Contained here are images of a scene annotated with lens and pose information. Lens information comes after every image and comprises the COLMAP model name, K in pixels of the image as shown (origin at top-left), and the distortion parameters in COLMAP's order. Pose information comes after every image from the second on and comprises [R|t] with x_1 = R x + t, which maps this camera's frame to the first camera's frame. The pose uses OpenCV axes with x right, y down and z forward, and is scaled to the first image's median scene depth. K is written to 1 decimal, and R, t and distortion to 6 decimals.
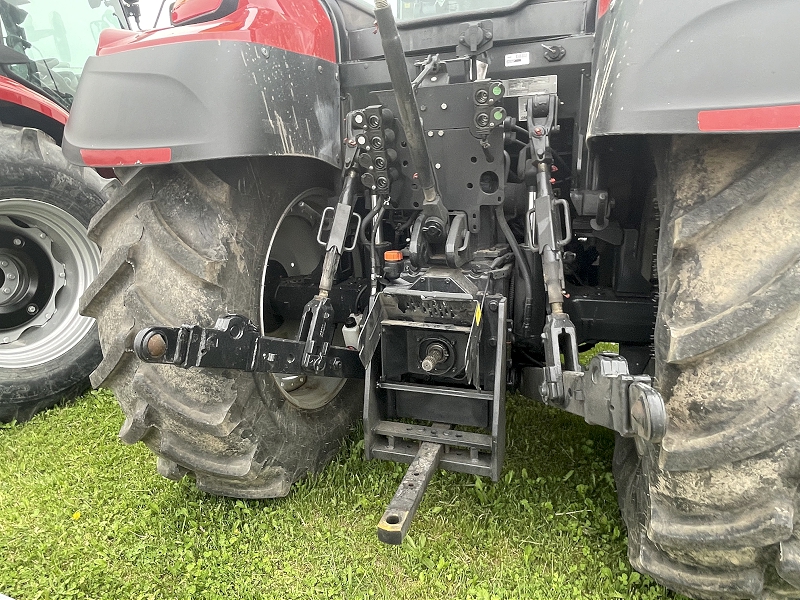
lens RADIAL K [[517.9, 0, 400.0], [0, 517.9, 300.0], [0, 0, 1]] dist [-0.002932, -0.000772]
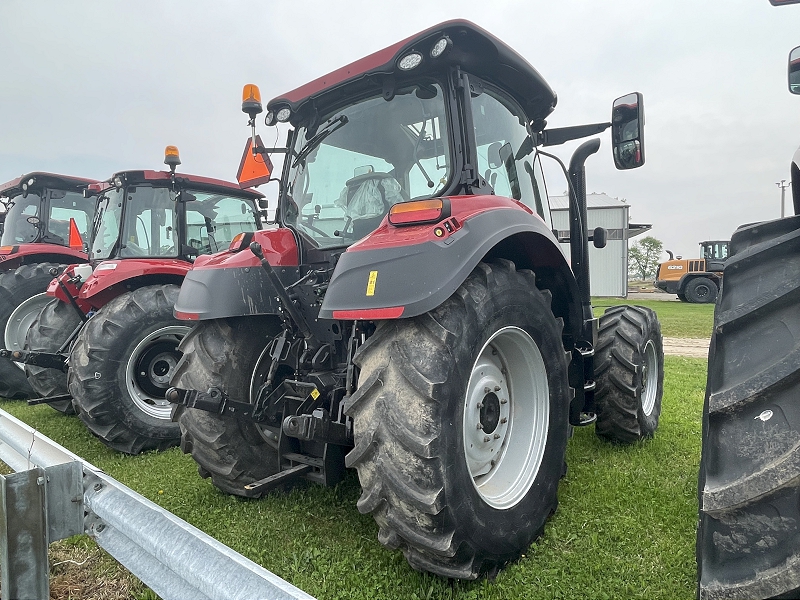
lens RADIAL K [[517.9, 0, 400.0], [0, 517.9, 300.0], [0, 0, 1]] dist [-0.002932, -0.000772]
pose [[0.941221, 0.000397, -0.337791, 1.034468], [-0.071473, 0.977592, -0.198005, 0.041159], [0.330143, 0.210509, 0.920158, -0.754089]]
